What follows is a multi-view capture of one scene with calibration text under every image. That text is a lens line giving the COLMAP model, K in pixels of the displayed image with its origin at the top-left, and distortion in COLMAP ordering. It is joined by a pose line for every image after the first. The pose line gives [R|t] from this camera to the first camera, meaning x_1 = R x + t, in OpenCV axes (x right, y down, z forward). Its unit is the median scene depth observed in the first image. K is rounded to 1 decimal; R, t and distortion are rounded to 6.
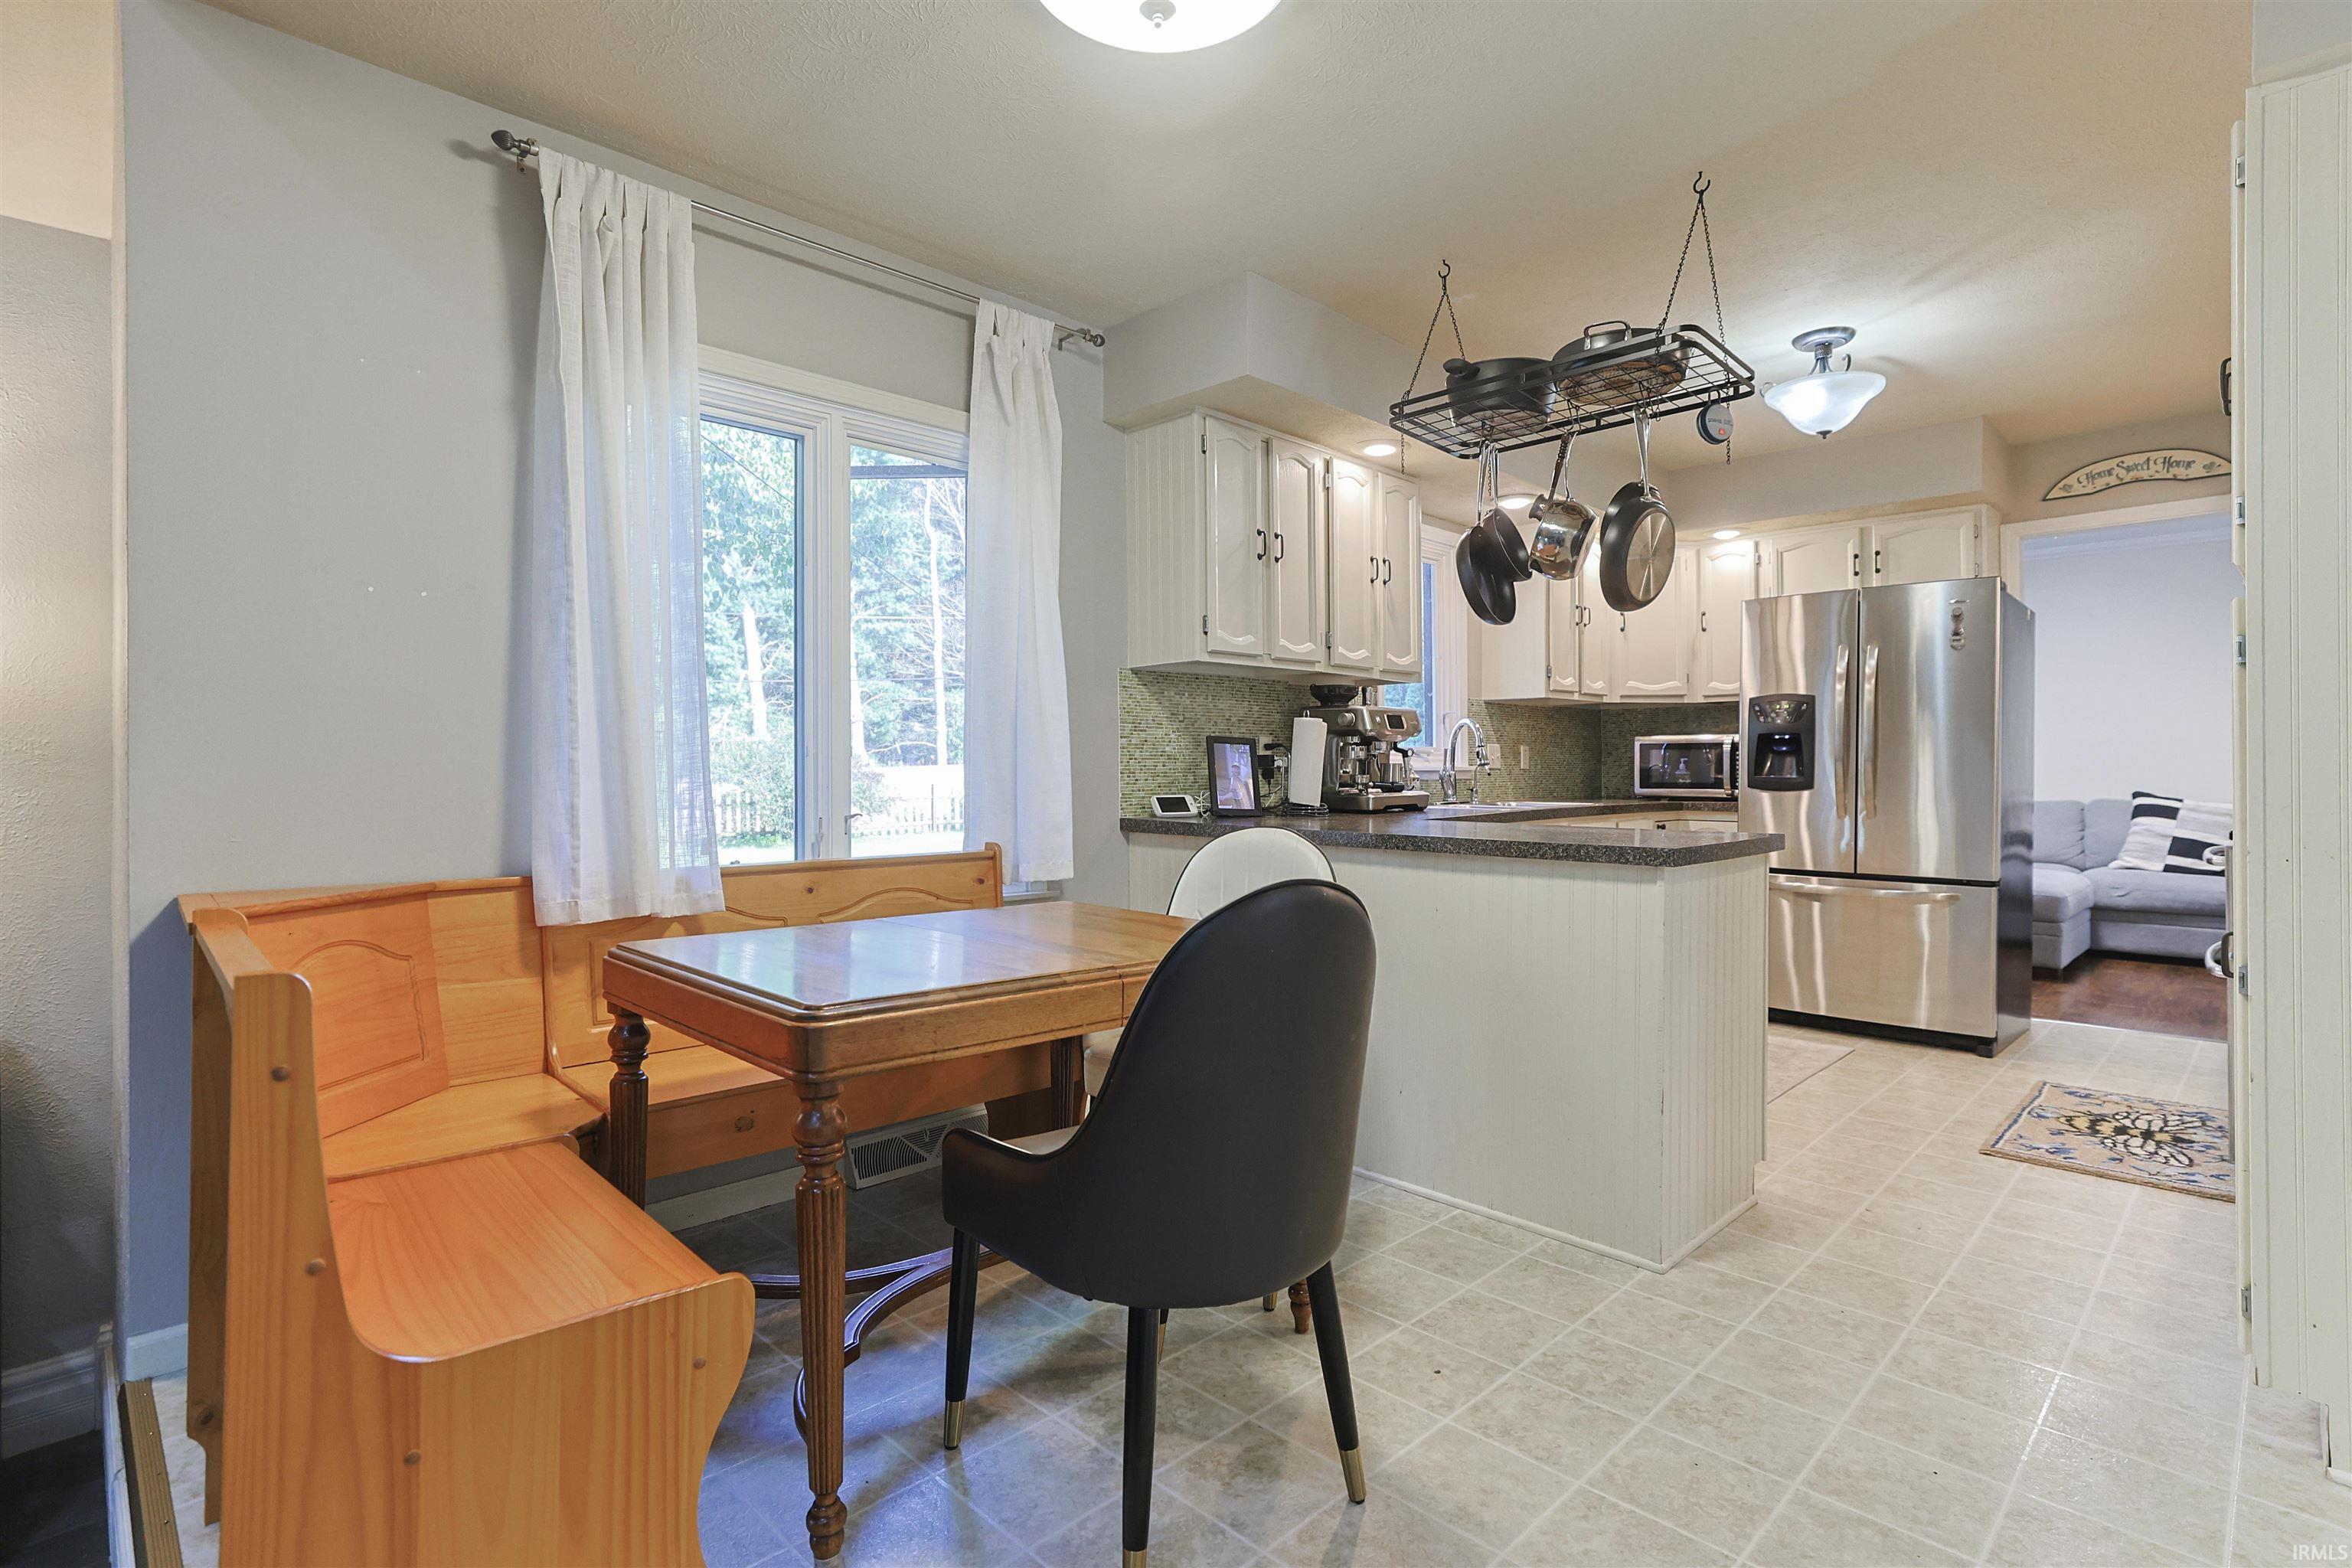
lens RADIAL K [[1135.4, 0, 1193.2], [0, 1135.4, 781.5], [0, 0, 1]] dist [-0.015248, 0.005044]
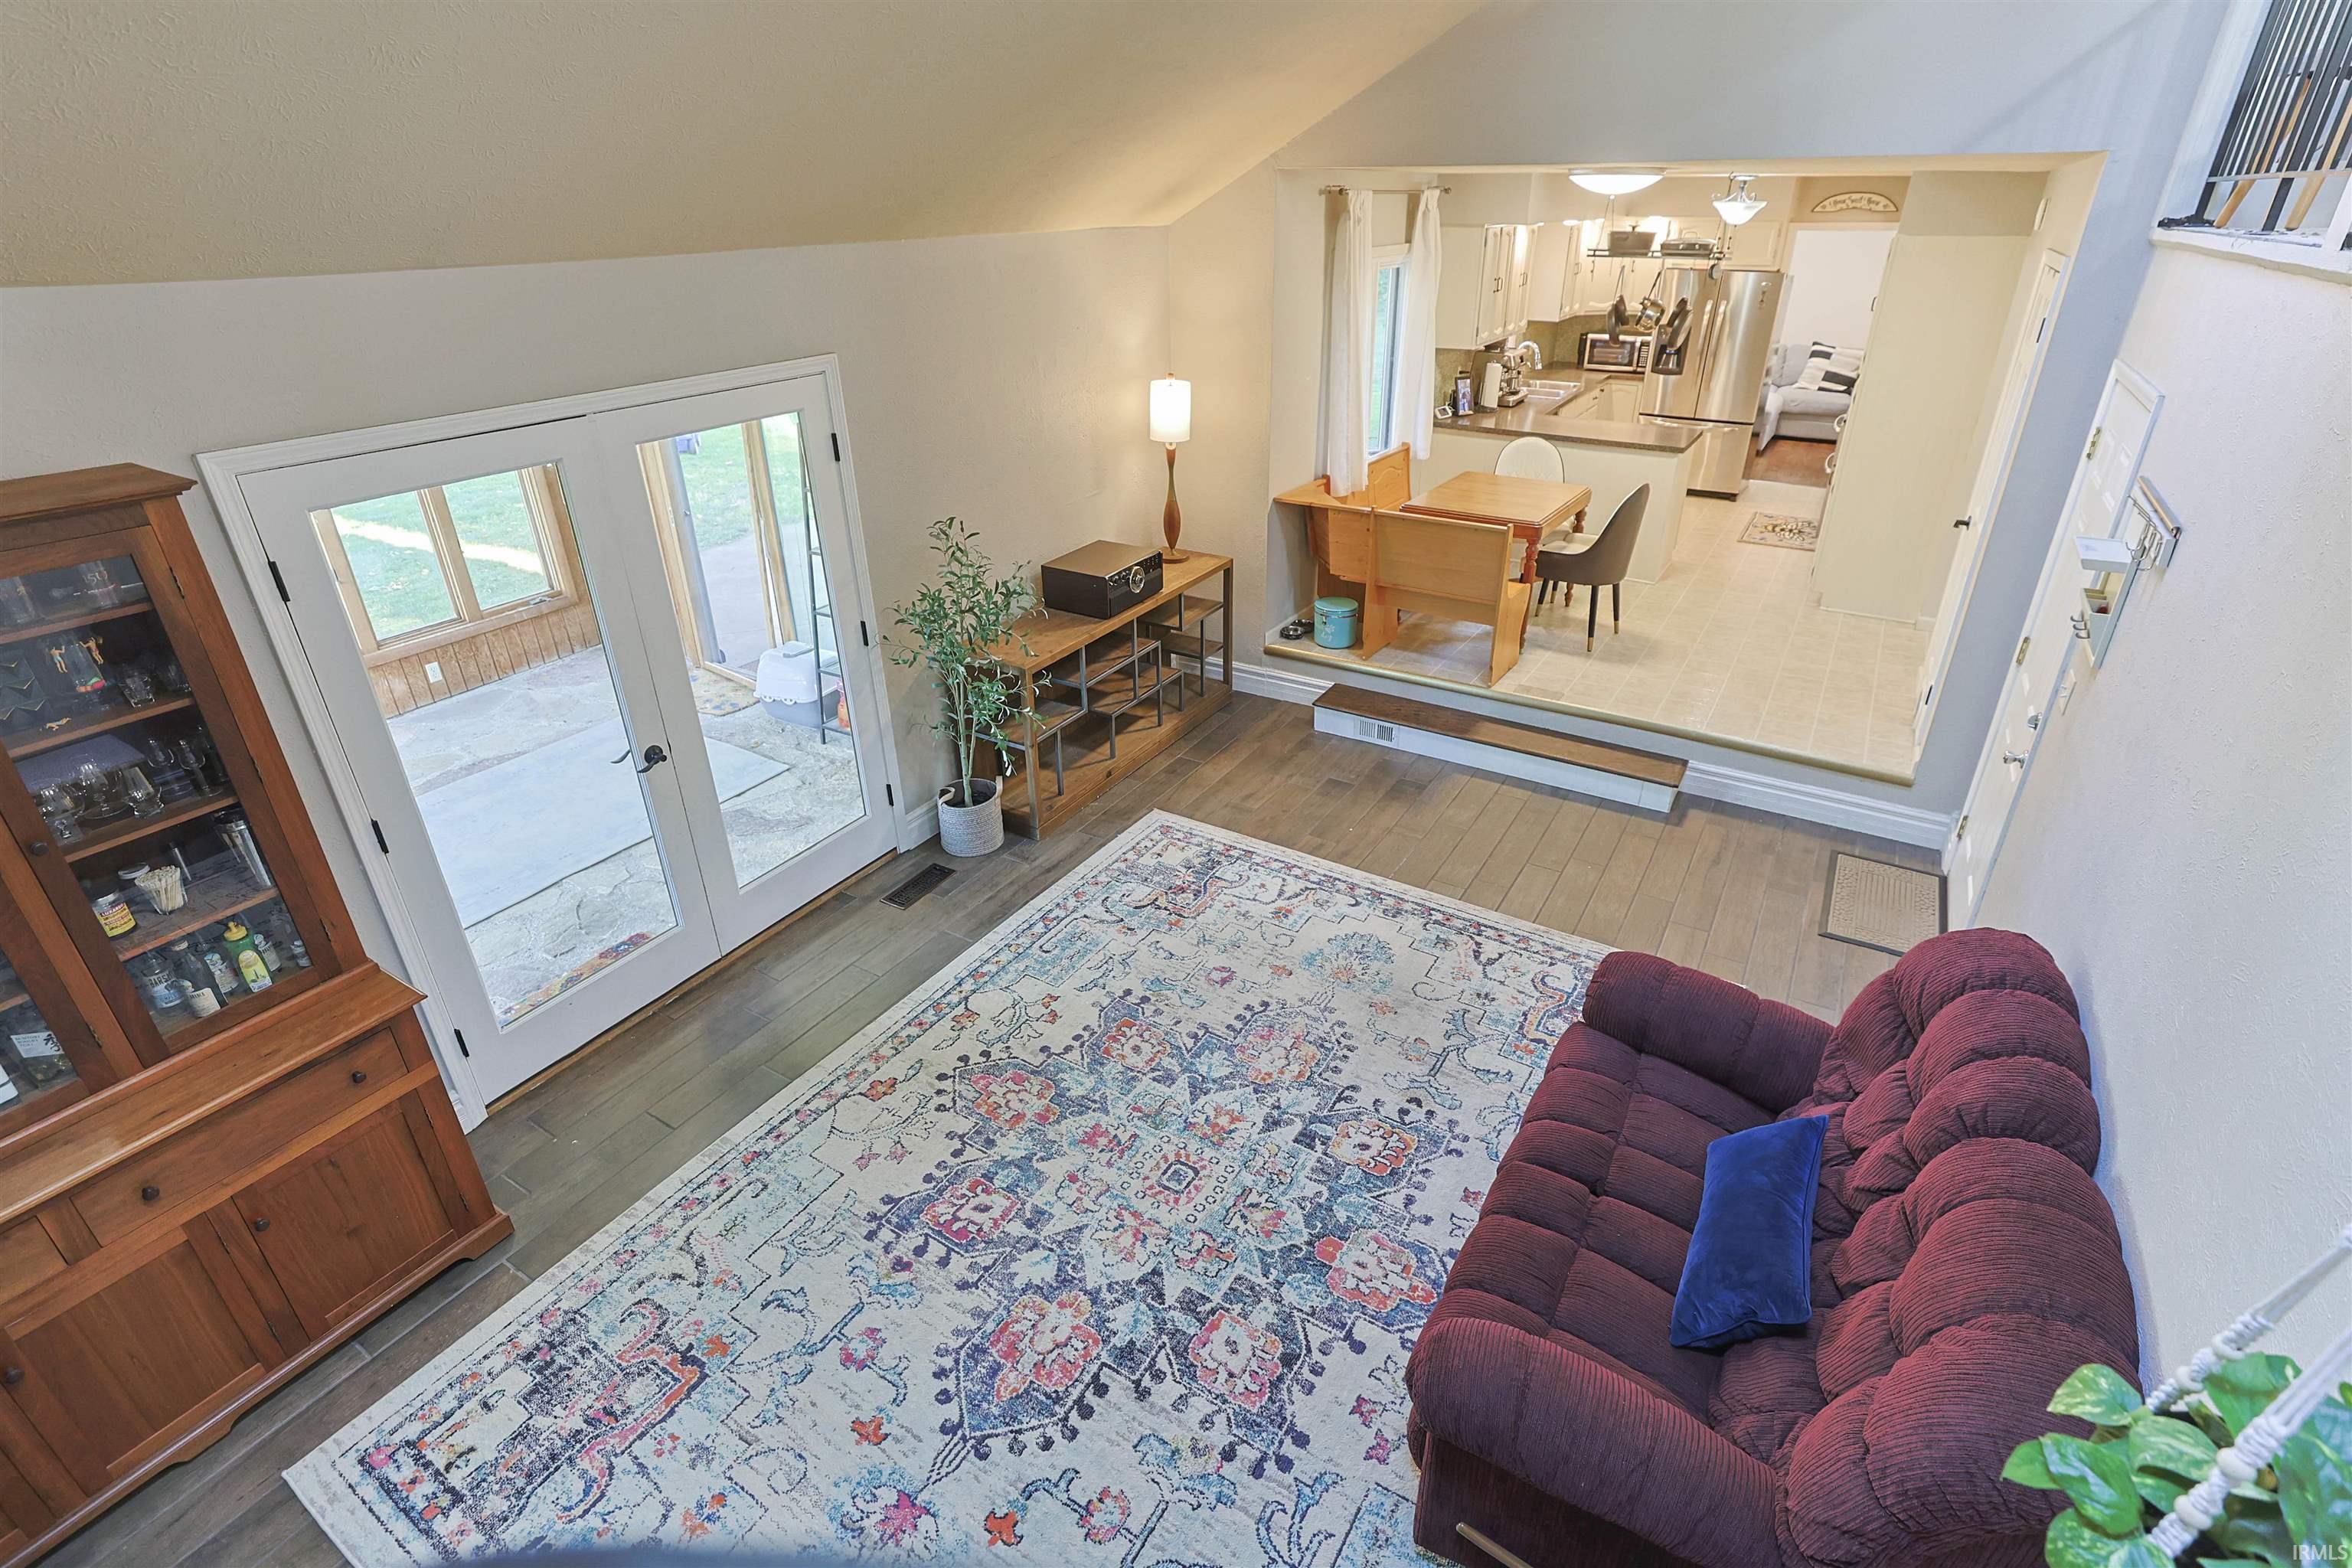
lens RADIAL K [[1135.4, 0, 1177.4], [0, 1135.4, 775.7], [0, 0, 1]] dist [-0.015248, 0.005044]
pose [[0.972130, -0.115347, 0.204103, -0.732869], [0.009747, 0.889724, 0.456396, -0.252127], [-0.234239, -0.441687, 0.866051, -0.768242]]
